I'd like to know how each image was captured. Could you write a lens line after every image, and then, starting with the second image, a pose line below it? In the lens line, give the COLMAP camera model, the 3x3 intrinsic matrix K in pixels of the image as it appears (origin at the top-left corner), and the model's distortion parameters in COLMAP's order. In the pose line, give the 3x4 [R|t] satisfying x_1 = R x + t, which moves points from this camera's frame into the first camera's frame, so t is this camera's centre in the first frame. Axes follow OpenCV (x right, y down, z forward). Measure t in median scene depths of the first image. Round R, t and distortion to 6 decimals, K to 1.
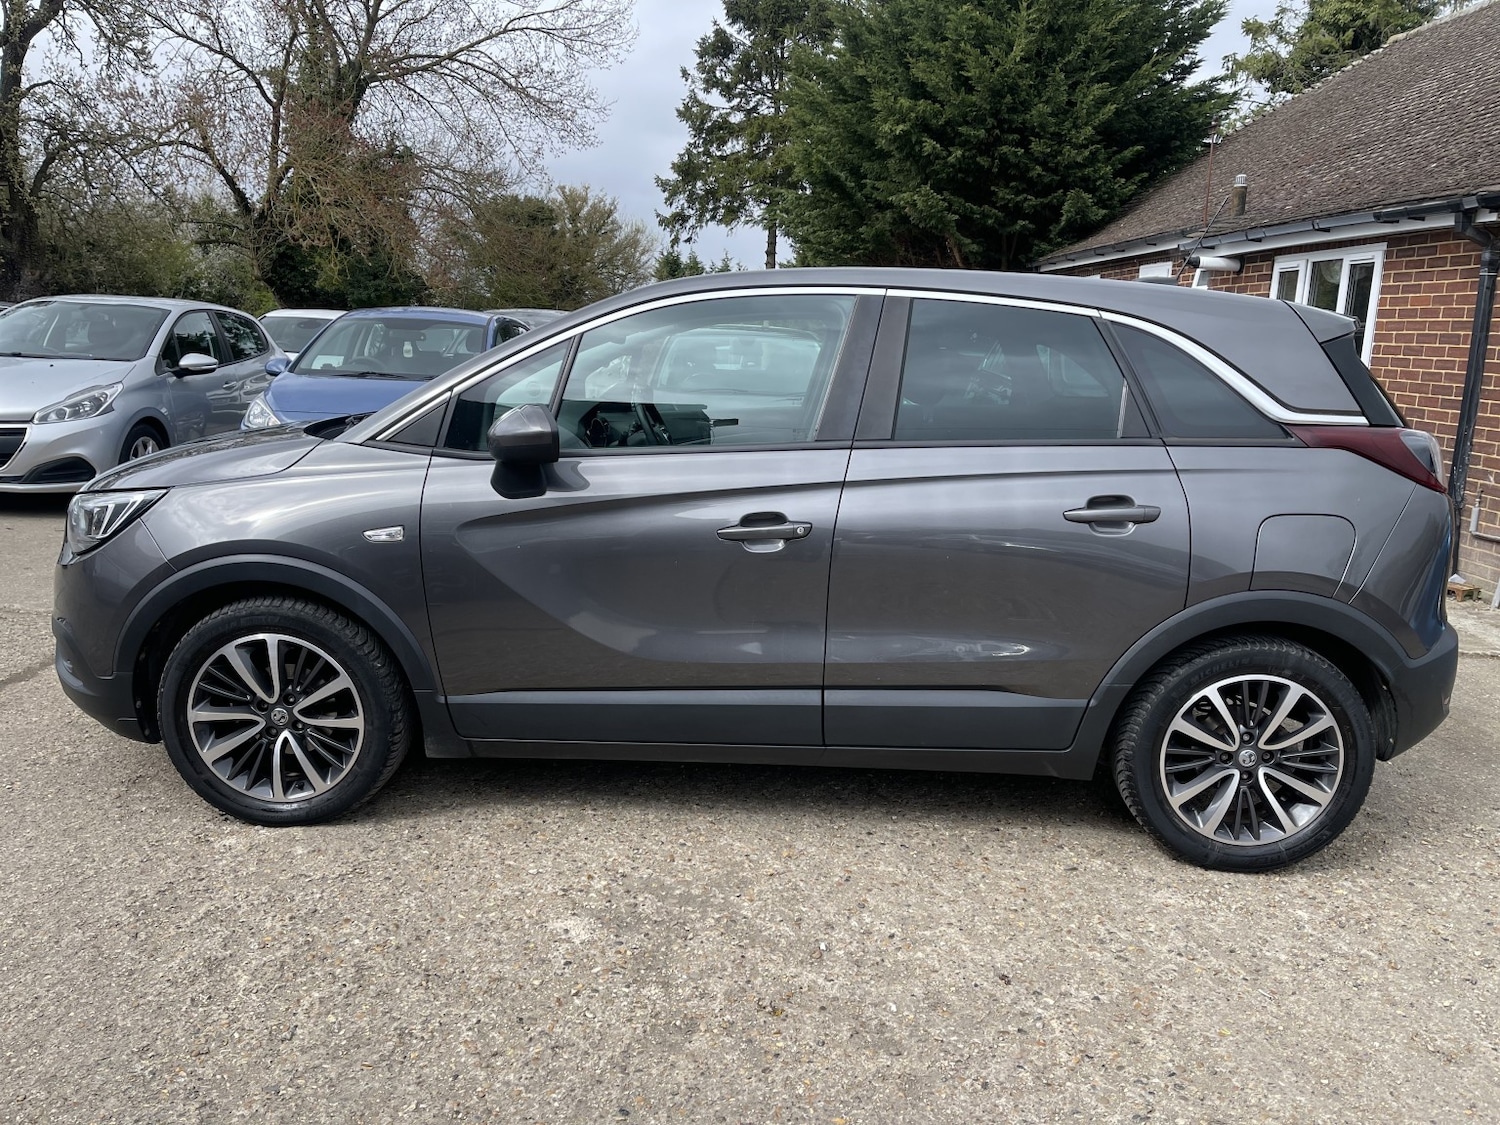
lens RADIAL K [[1113.4, 0, 743.3], [0, 1113.4, 560.7], [0, 0, 1]] dist [0.093580, -0.120648]
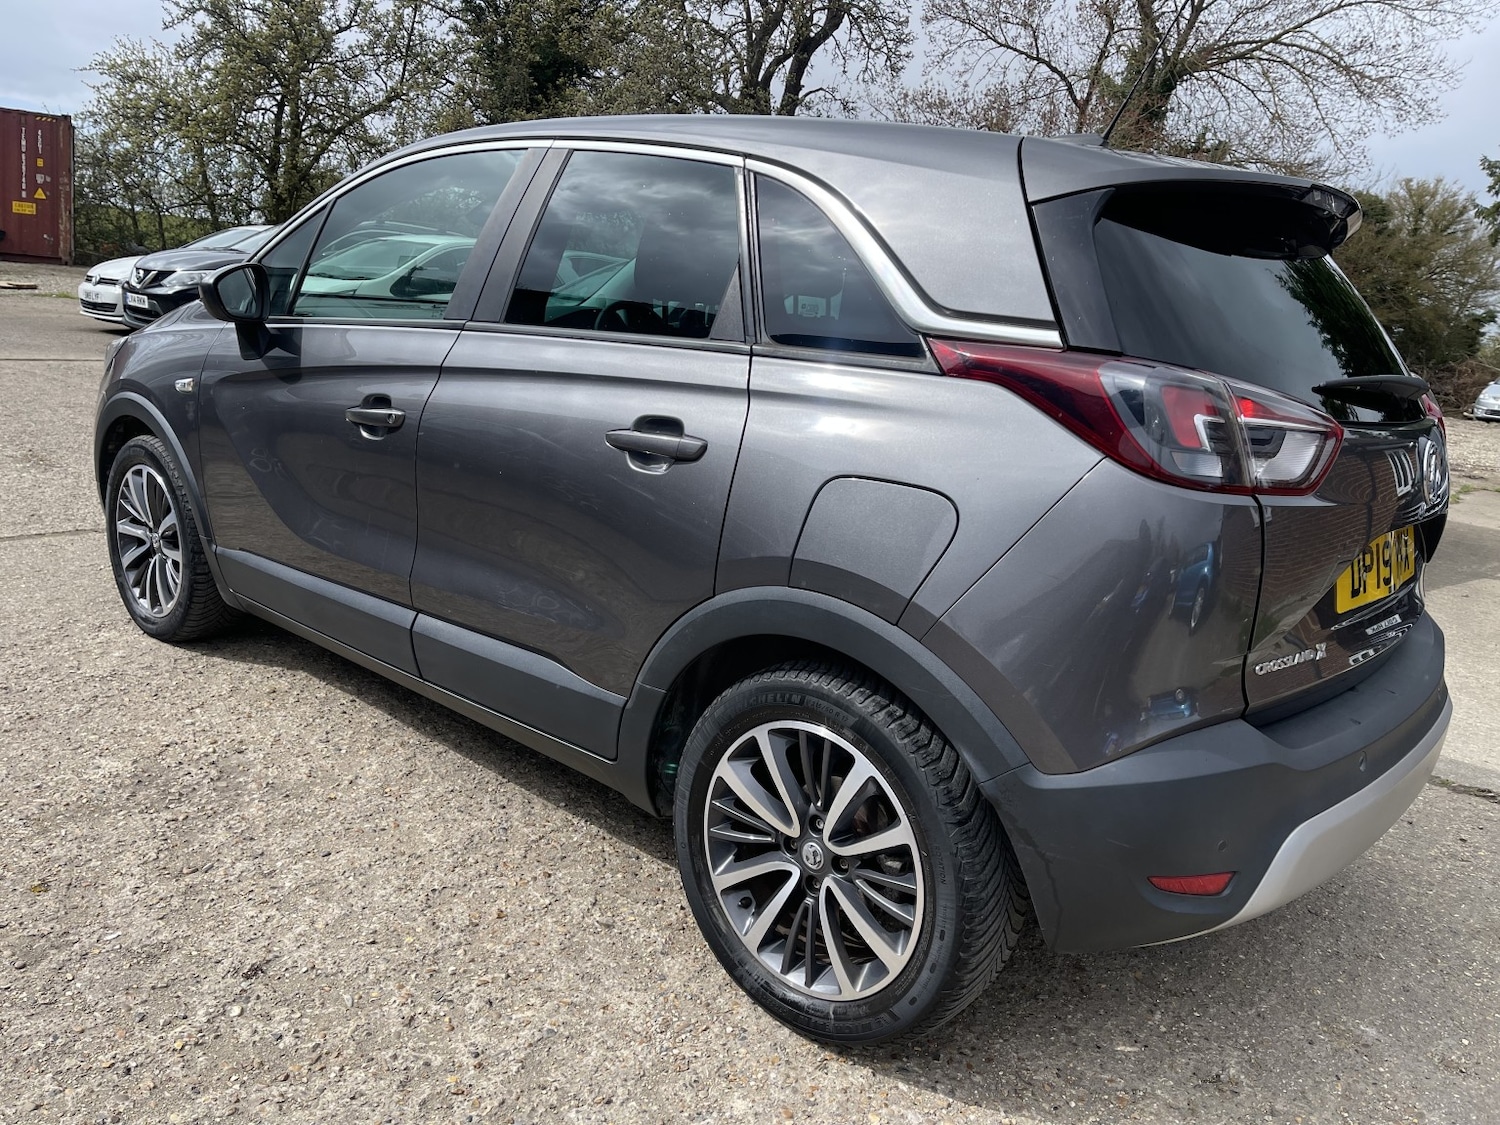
lens RADIAL K [[1113.4, 0, 743.3], [0, 1113.4, 560.7], [0, 0, 1]] dist [0.093580, -0.120648]
pose [[0.775798, 0.181739, -0.604242, 0.781607], [-0.184271, 0.981132, 0.058507, -0.019019], [0.603475, 0.065955, 0.794650, 0.467728]]
